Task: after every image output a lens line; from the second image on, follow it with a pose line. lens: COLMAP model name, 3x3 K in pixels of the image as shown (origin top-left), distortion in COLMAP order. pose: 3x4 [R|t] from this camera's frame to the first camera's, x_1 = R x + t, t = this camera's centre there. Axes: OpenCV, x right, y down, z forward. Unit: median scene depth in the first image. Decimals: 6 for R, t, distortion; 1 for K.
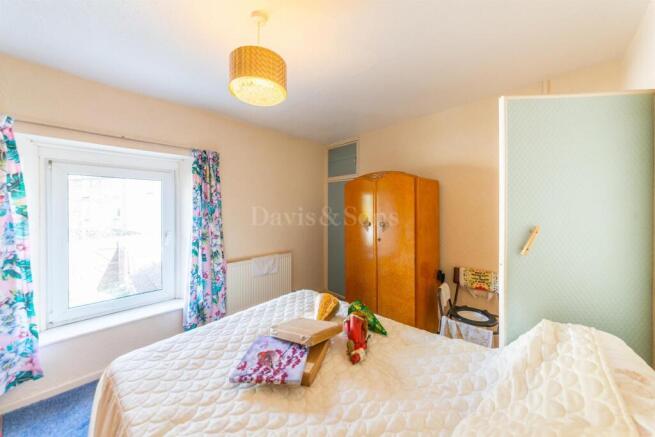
lens RADIAL K [[230.2, 0, 329.6], [0, 230.2, 204.3], [0, 0, 1]] dist [0.000434, -0.000160]
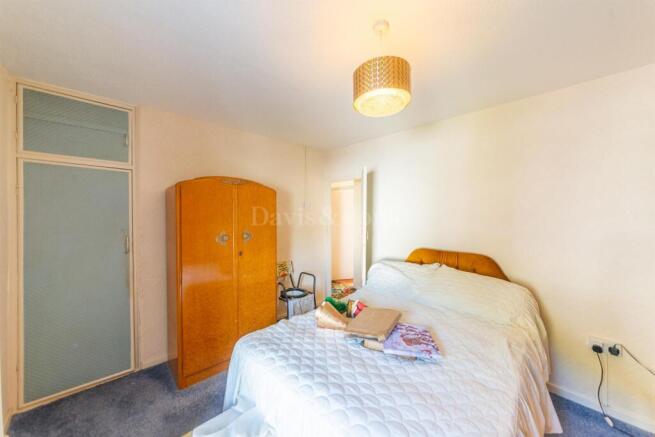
lens RADIAL K [[233.2, 0, 327.3], [0, 233.2, 210.5], [0, 0, 1]] dist [0.000185, -0.000011]
pose [[0.041447, 0.019954, 0.998941, -1.453348], [-0.012092, 0.999737, -0.019468, 0.003037], [-0.999068, -0.011272, 0.041678, 1.323152]]
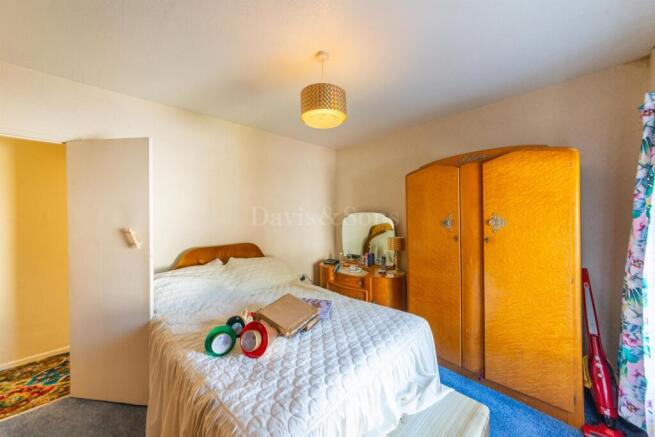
lens RADIAL K [[233.2, 0, 327.3], [0, 233.2, 210.5], [0, 0, 1]] dist [0.000185, -0.000011]
pose [[-0.997775, 0.011969, 0.065591, -0.442380], [0.011591, 0.999914, -0.006134, 0.009940], [-0.065659, -0.005360, -0.997828, 2.477720]]
